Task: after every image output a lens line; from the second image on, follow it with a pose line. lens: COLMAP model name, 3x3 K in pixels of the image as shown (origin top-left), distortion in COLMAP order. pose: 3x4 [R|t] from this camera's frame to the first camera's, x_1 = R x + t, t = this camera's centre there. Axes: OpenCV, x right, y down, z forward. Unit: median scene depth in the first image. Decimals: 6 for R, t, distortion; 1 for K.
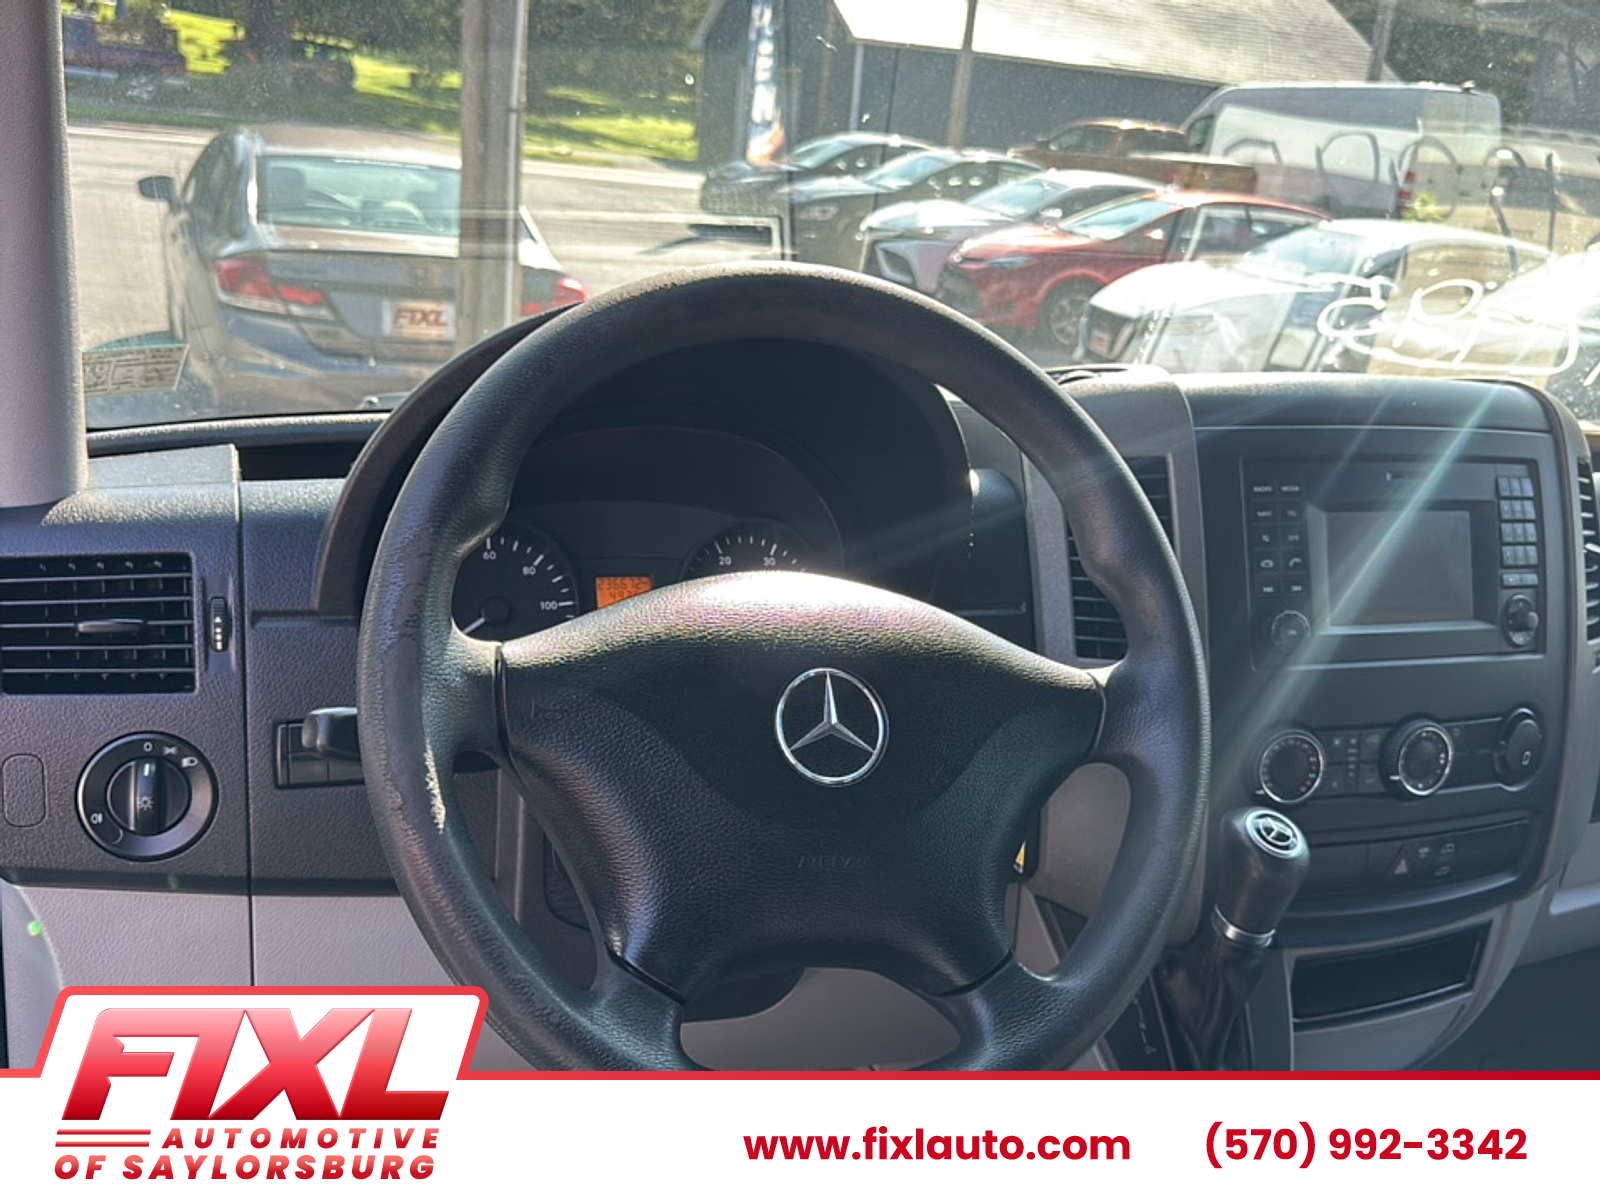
lens RADIAL K [[1390.1, 0, 824.2], [0, 1390.1, 636.3], [0, 0, 1]] dist [0.179156, -0.501821]
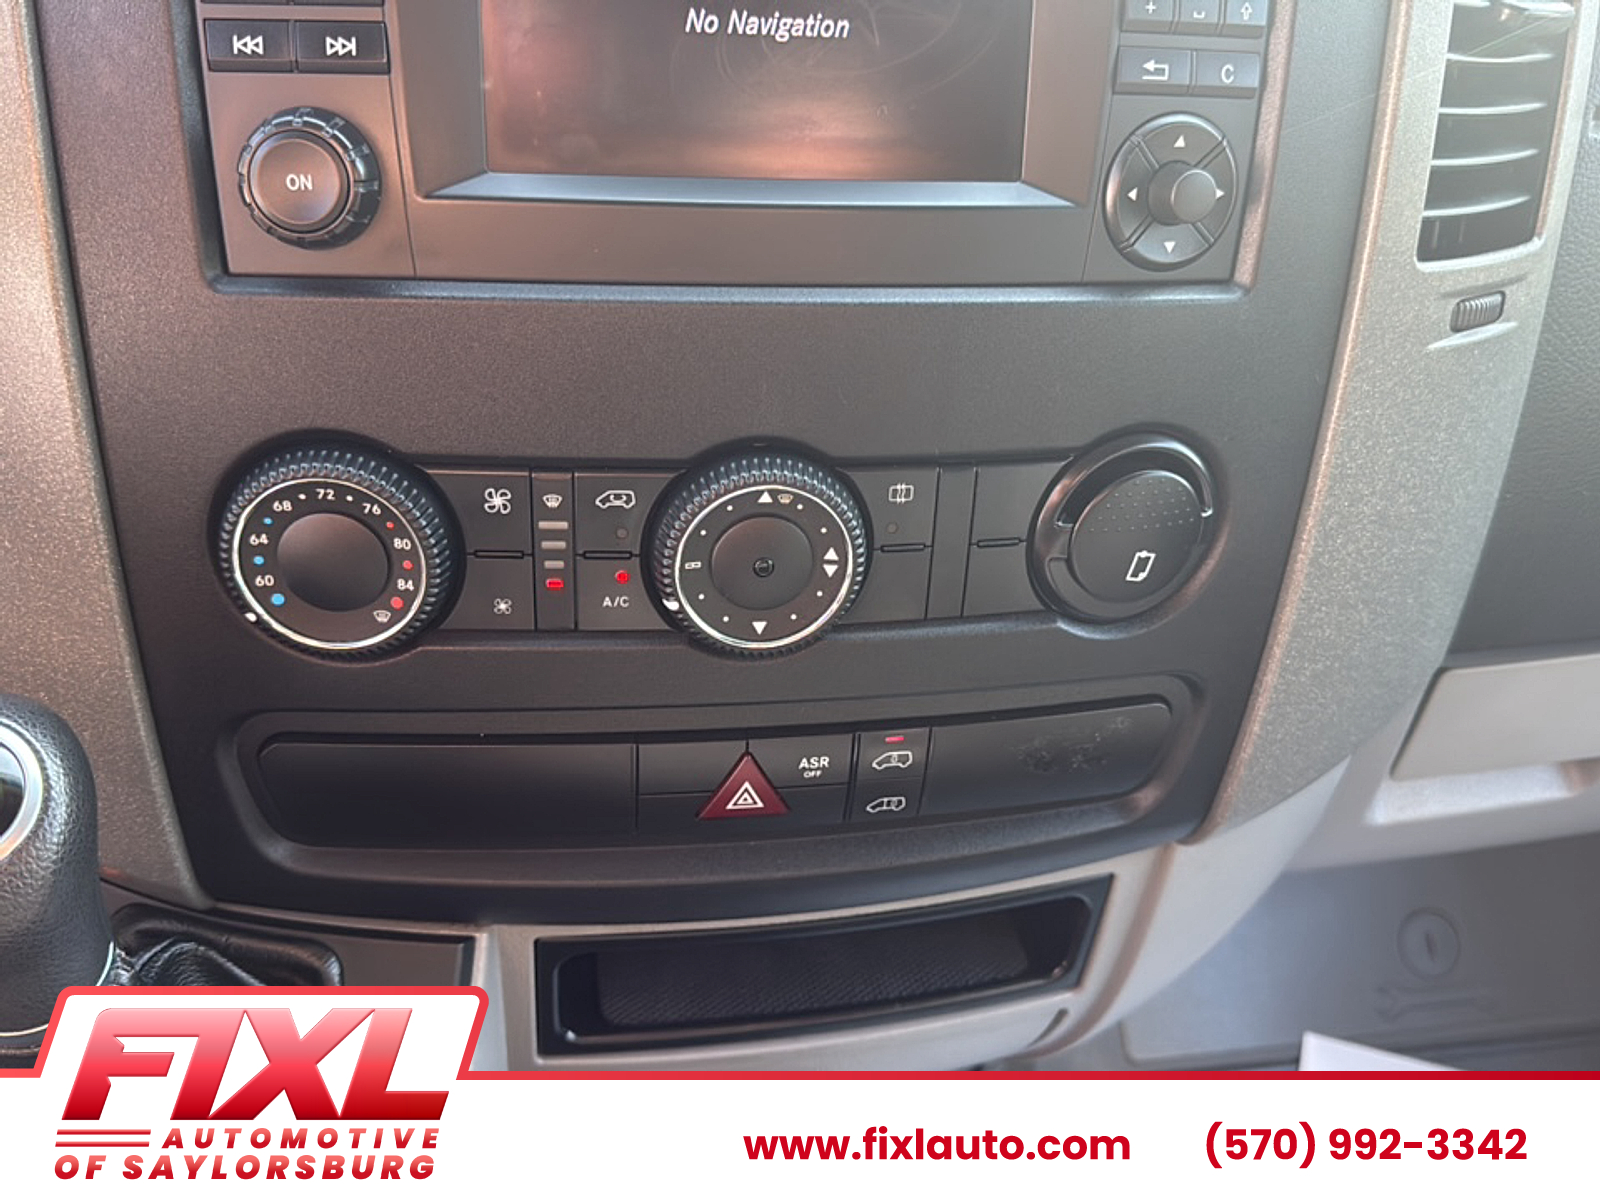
lens RADIAL K [[1407.4, 0, 804.5], [0, 1407.4, 602.8], [0, 0, 1]] dist [0.116918, -0.261329]
pose [[0.981089, 0.116759, -0.154375, 0.497006], [-0.065141, 0.950220, 0.304693, -0.017626], [0.182266, -0.288875, 0.939857, 0.650499]]
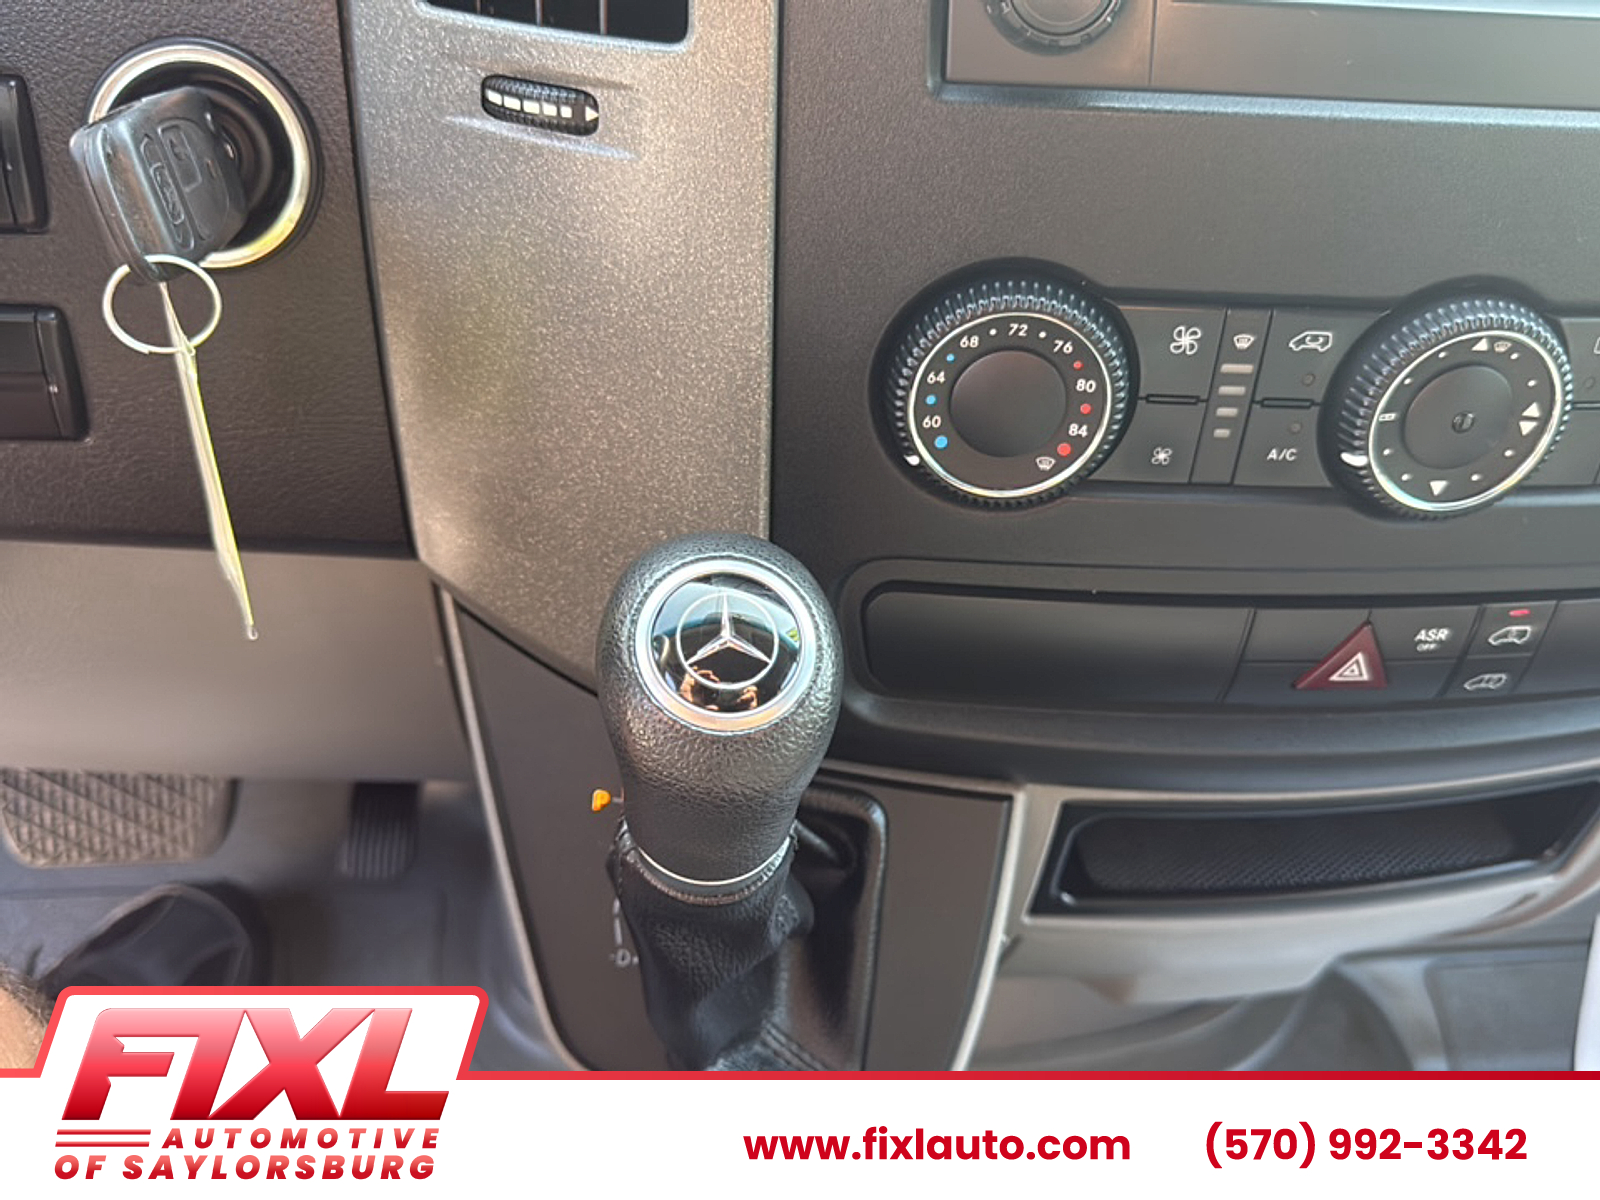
lens RADIAL K [[1474.0, 0, 794.7], [0, 1474.0, 603.7], [0, 0, 1]] dist [0.098896, -0.324434]
pose [[0.963458, 0.172690, -0.204760, 0.352655], [-0.073766, 0.905933, 0.416947, -0.008537], [0.257501, -0.386606, 0.885567, 0.630939]]
